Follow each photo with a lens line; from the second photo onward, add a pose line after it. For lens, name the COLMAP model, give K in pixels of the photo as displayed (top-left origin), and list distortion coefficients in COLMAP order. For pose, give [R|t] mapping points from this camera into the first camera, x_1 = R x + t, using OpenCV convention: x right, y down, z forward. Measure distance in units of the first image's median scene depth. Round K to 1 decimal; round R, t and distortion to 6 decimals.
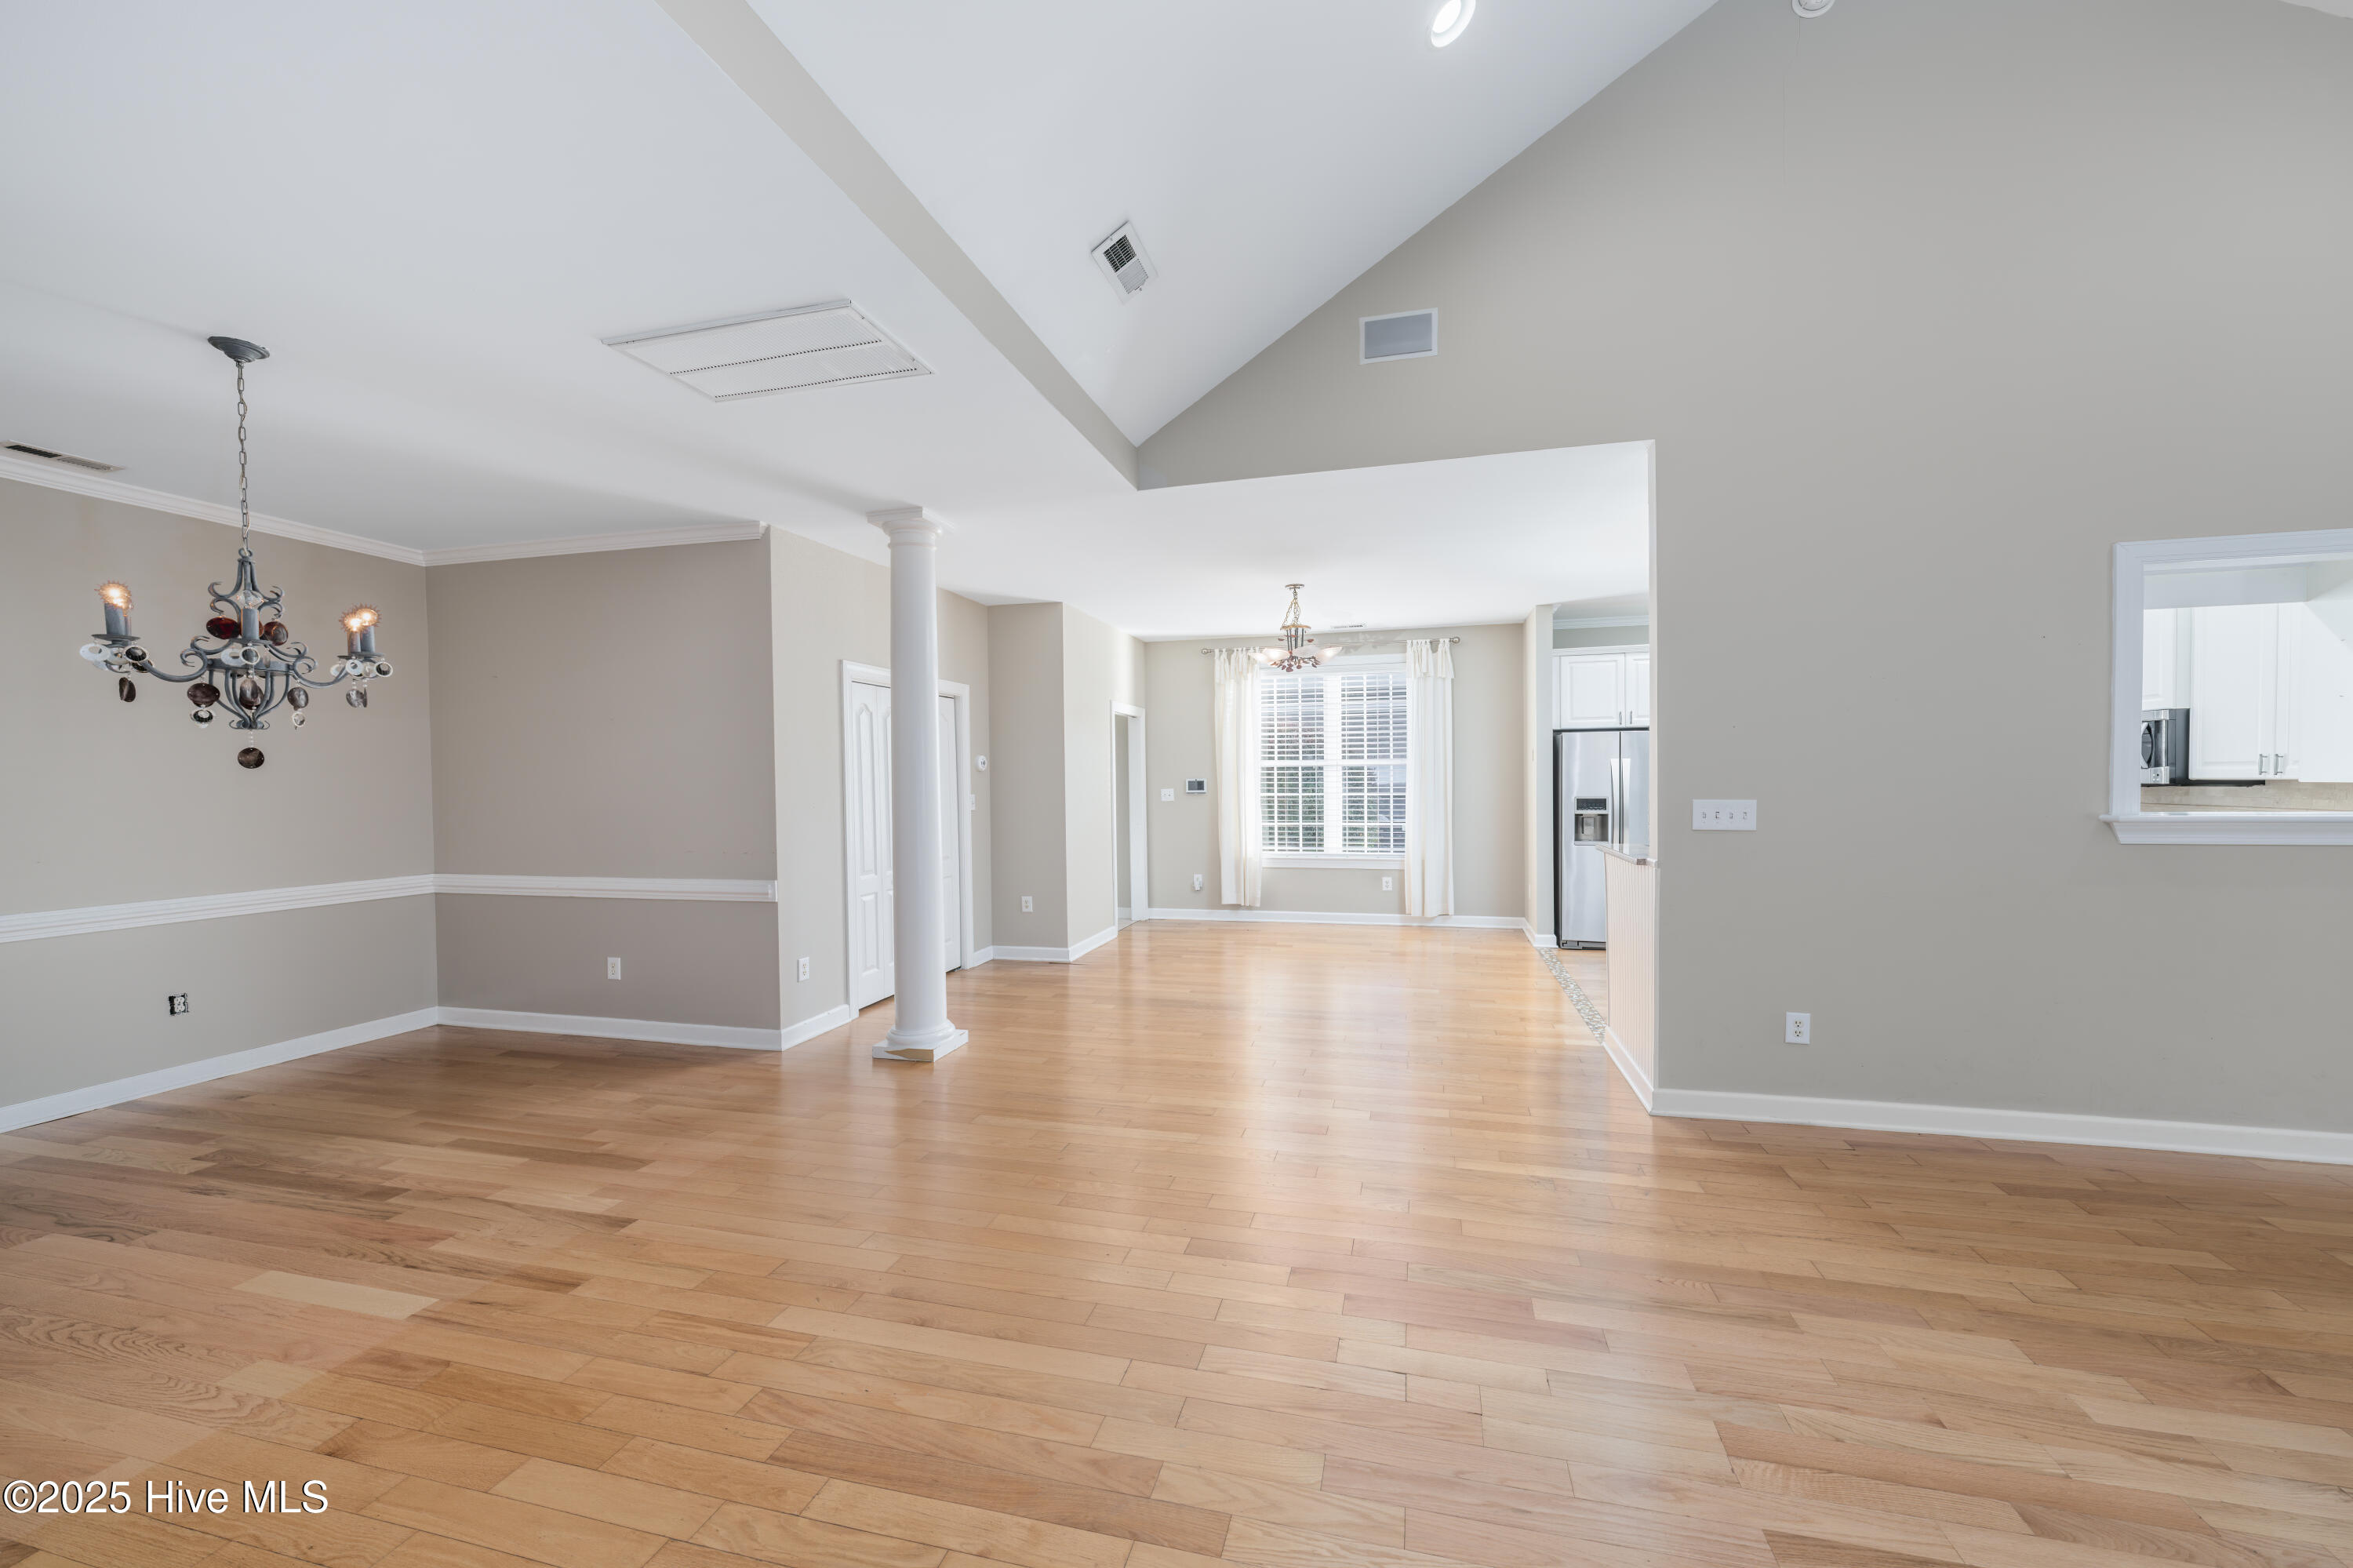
lens RADIAL K [[807.5, 0, 1207.9], [0, 807.5, 795.7], [0, 0, 1]] dist [0.000223, -0.000003]
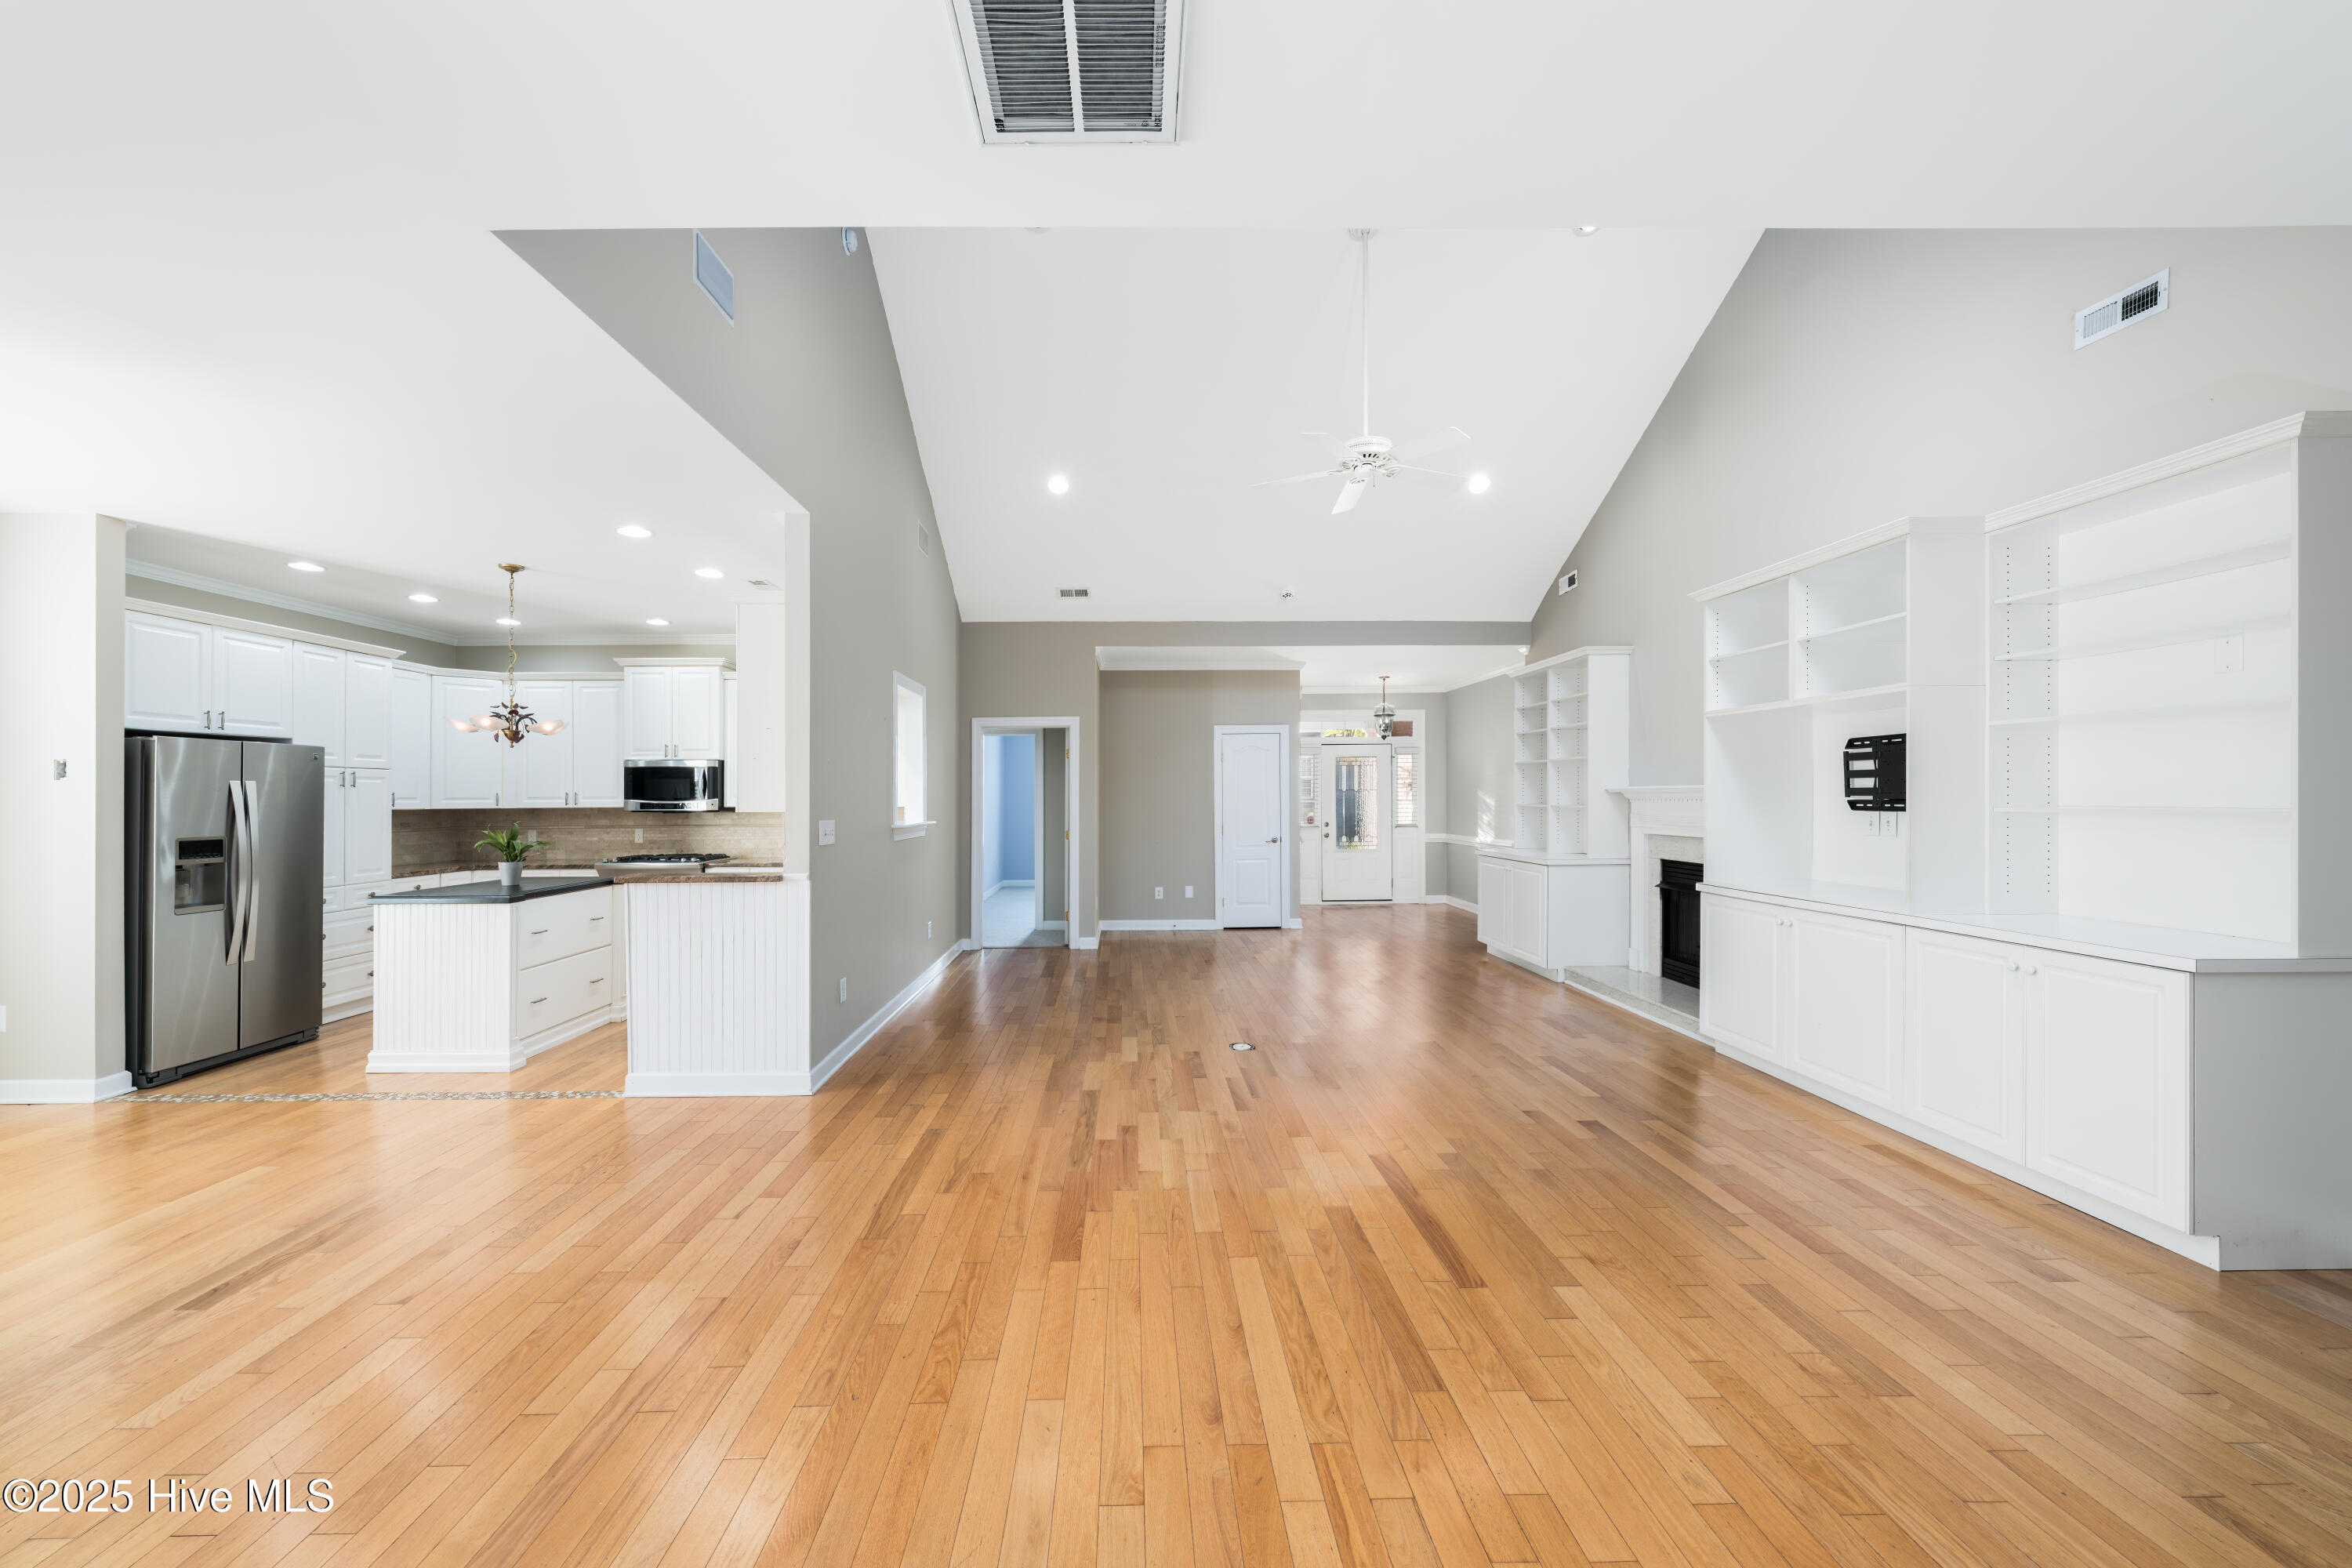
lens RADIAL K [[891.1, 0, 1176.0], [0, 891.1, 784.0], [0, 0, 1]] dist [-0.002590, -0.000463]
pose [[-0.262155, 0.027214, 0.964642, -0.459218], [0.030732, 0.999331, -0.019841, -0.003366], [-0.964536, 0.024444, -0.262816, 0.458864]]
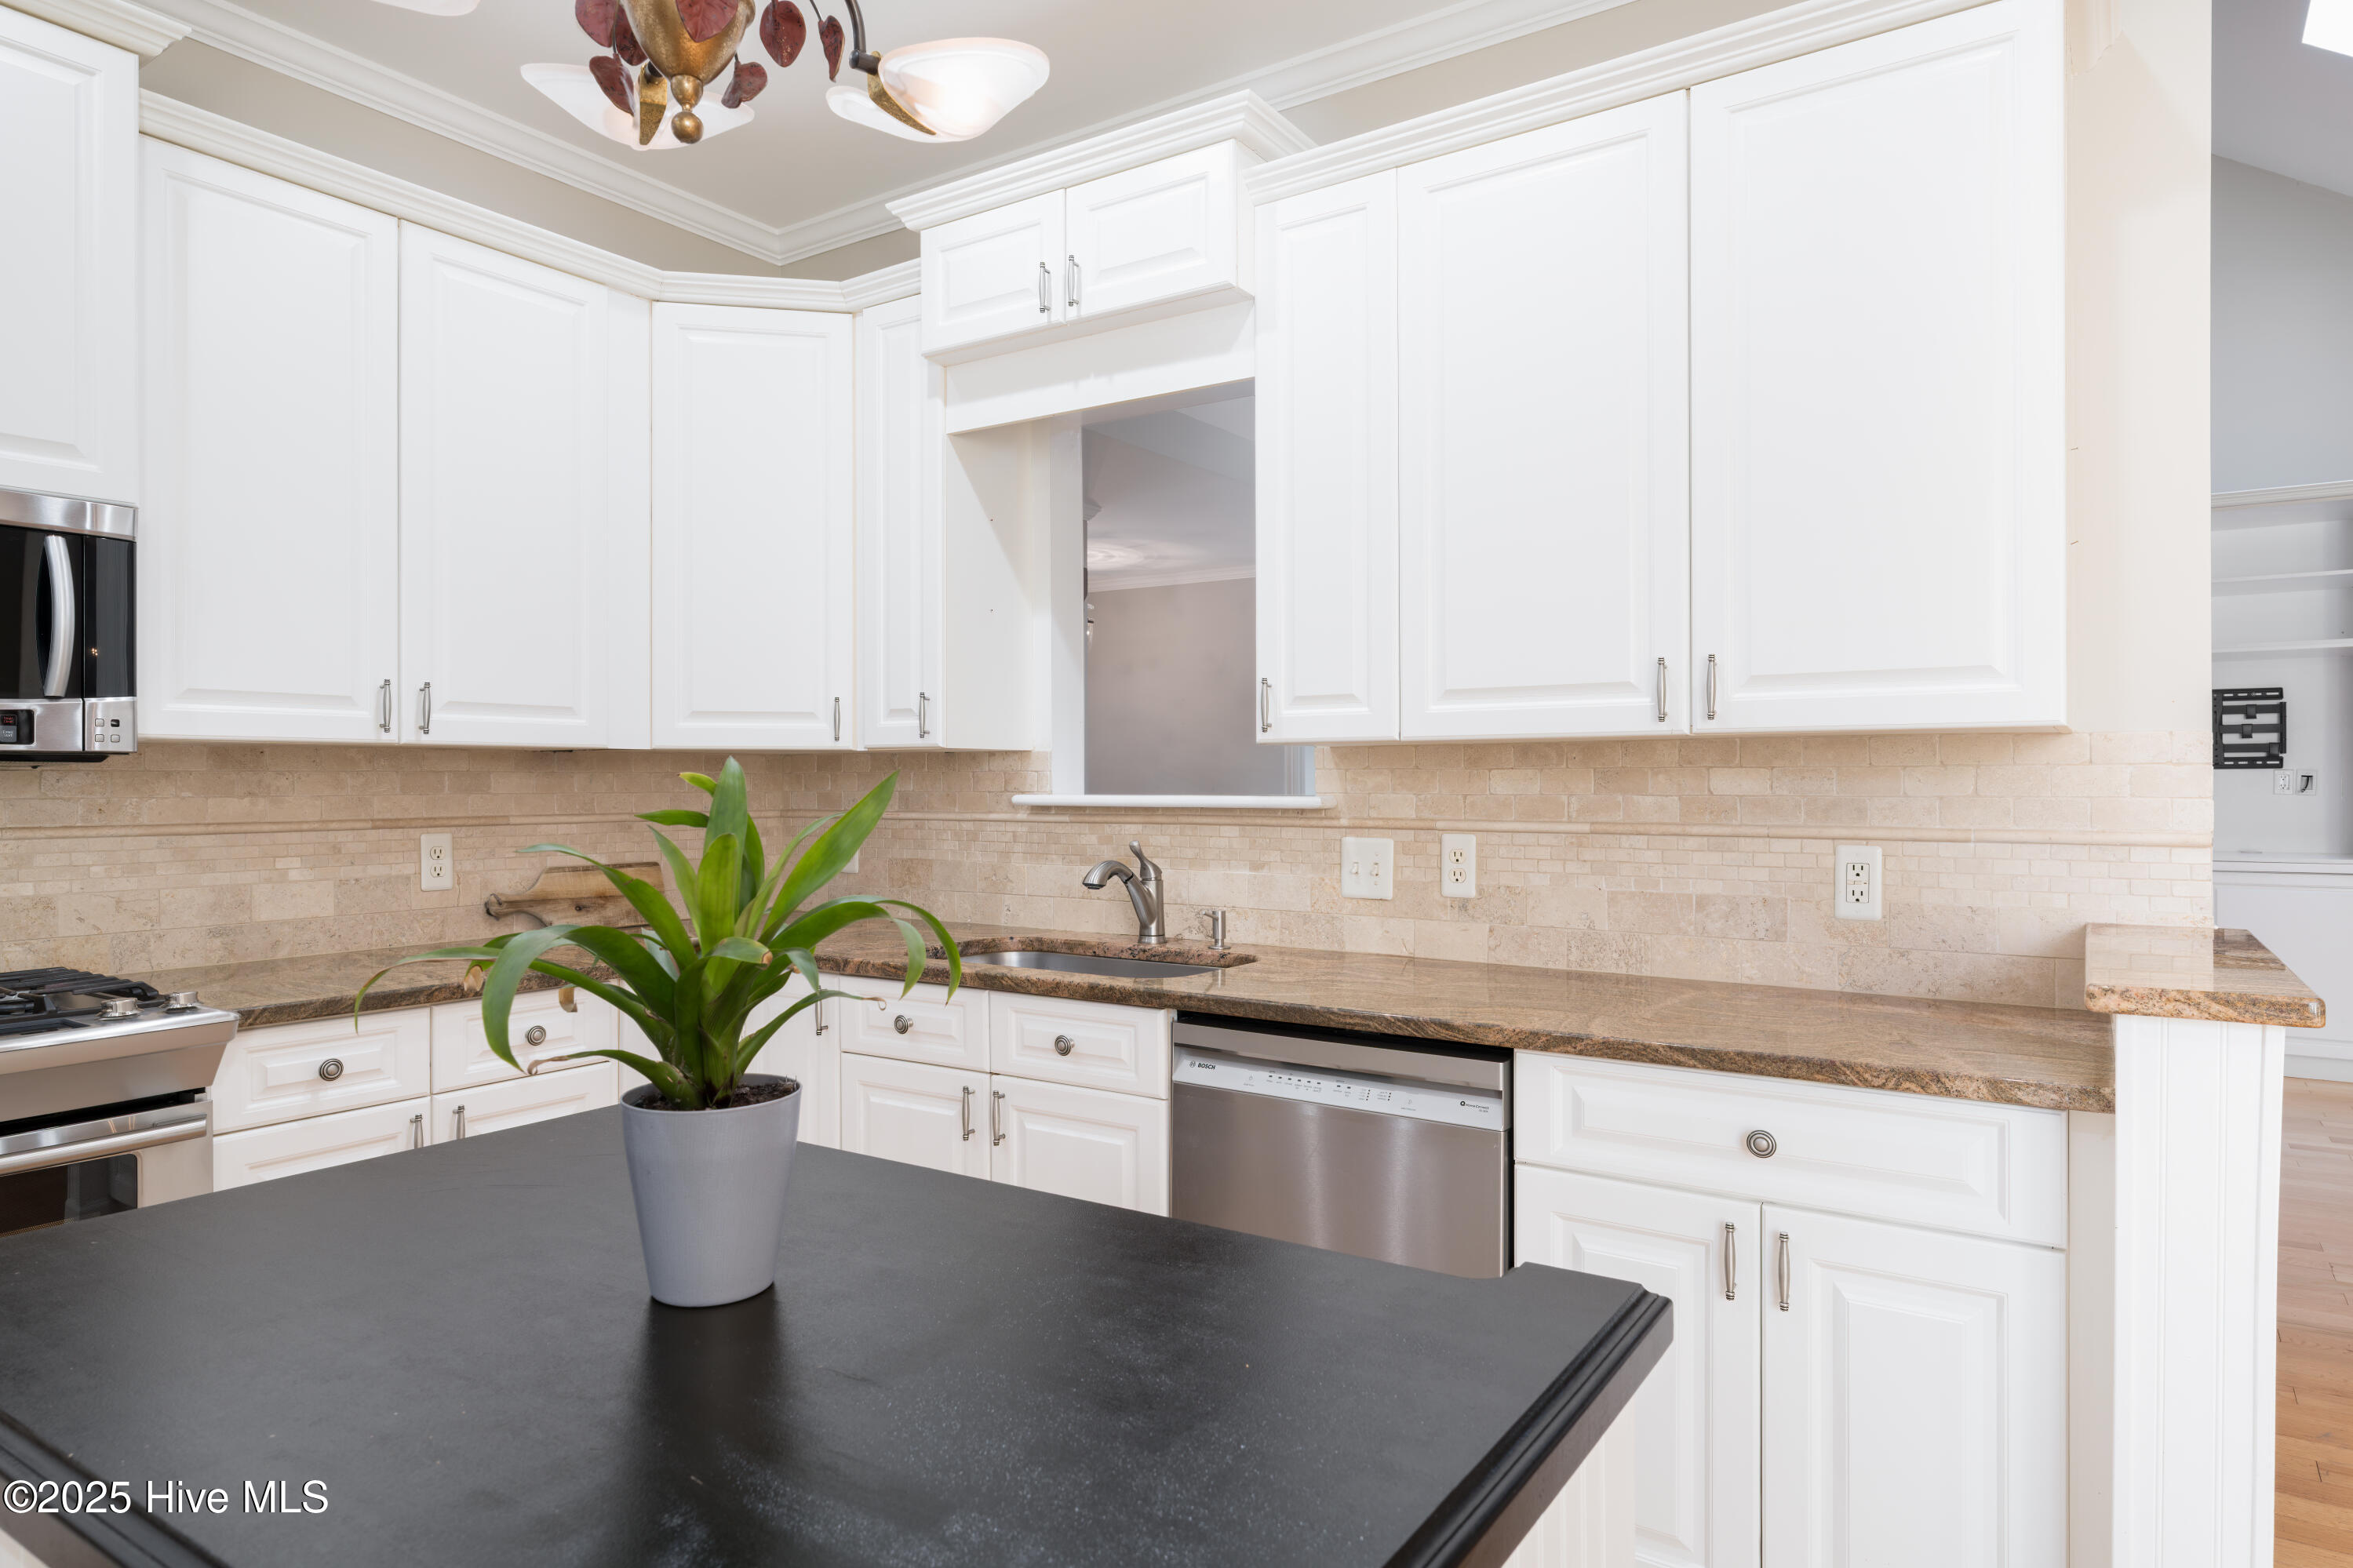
lens RADIAL K [[1368.4, 0, 1193.8], [0, 1368.4, 781.4], [0, 0, 1]] dist [0.001541, 0.001000]
pose [[-0.938055, 0.014949, 0.346163, 0.452590], [0.021639, 0.999646, 0.015468, -0.002495], [-0.345809, 0.022000, -0.938047, 0.993571]]
